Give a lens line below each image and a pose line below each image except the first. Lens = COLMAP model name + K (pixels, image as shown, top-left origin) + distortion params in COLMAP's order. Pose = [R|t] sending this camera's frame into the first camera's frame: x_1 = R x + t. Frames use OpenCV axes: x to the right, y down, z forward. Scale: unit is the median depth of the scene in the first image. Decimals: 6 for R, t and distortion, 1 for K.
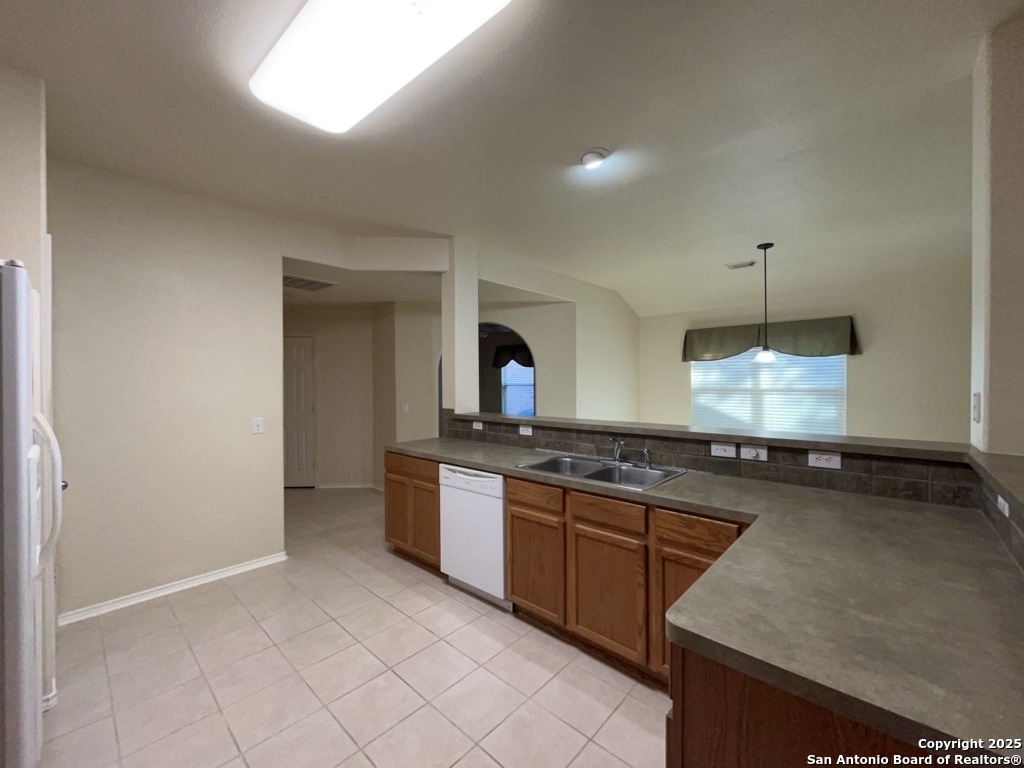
lens RADIAL K [[411.2, 0, 514.5], [0, 411.2, 380.2], [0, 0, 1]] dist [-0.000363, -0.003246]
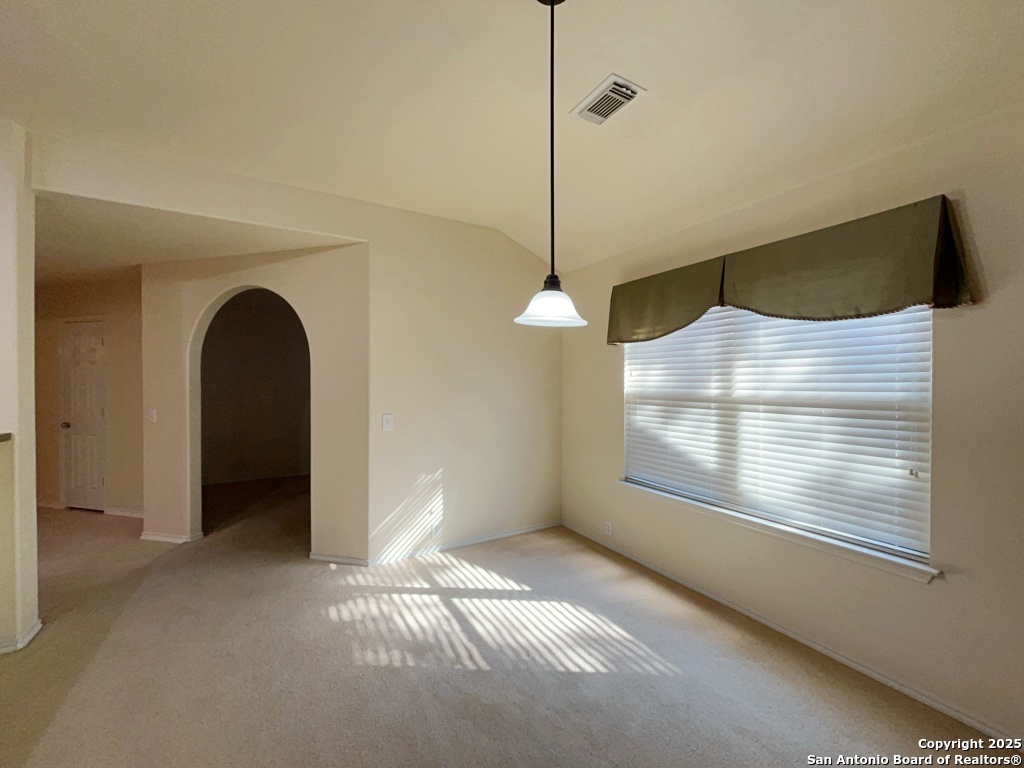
lens RADIAL K [[416.8, 0, 512.0], [0, 416.8, 384.0], [0, 0, 1]] dist [0.001319, 0.000151]
pose [[0.955363, 0.010102, -0.295261, 0.572647], [-0.006920, 0.999906, 0.011819, 0.001575], [0.295353, -0.009248, 0.955343, 0.549086]]
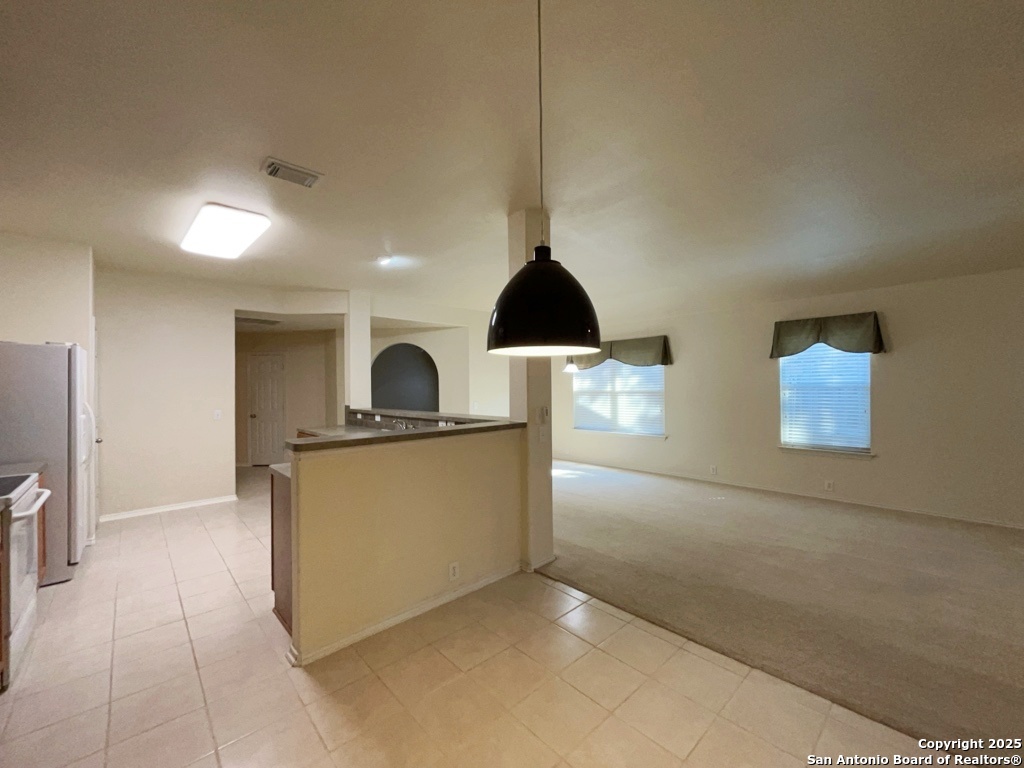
lens RADIAL K [[411.2, 0, 514.5], [0, 411.2, 380.2], [0, 0, 1]] dist [-0.000363, -0.003246]
pose [[0.997143, -0.006802, -0.075235, 0.437396], [0.005828, 0.999897, -0.013148, 0.000904], [0.075316, 0.012672, 0.997079, -0.345772]]
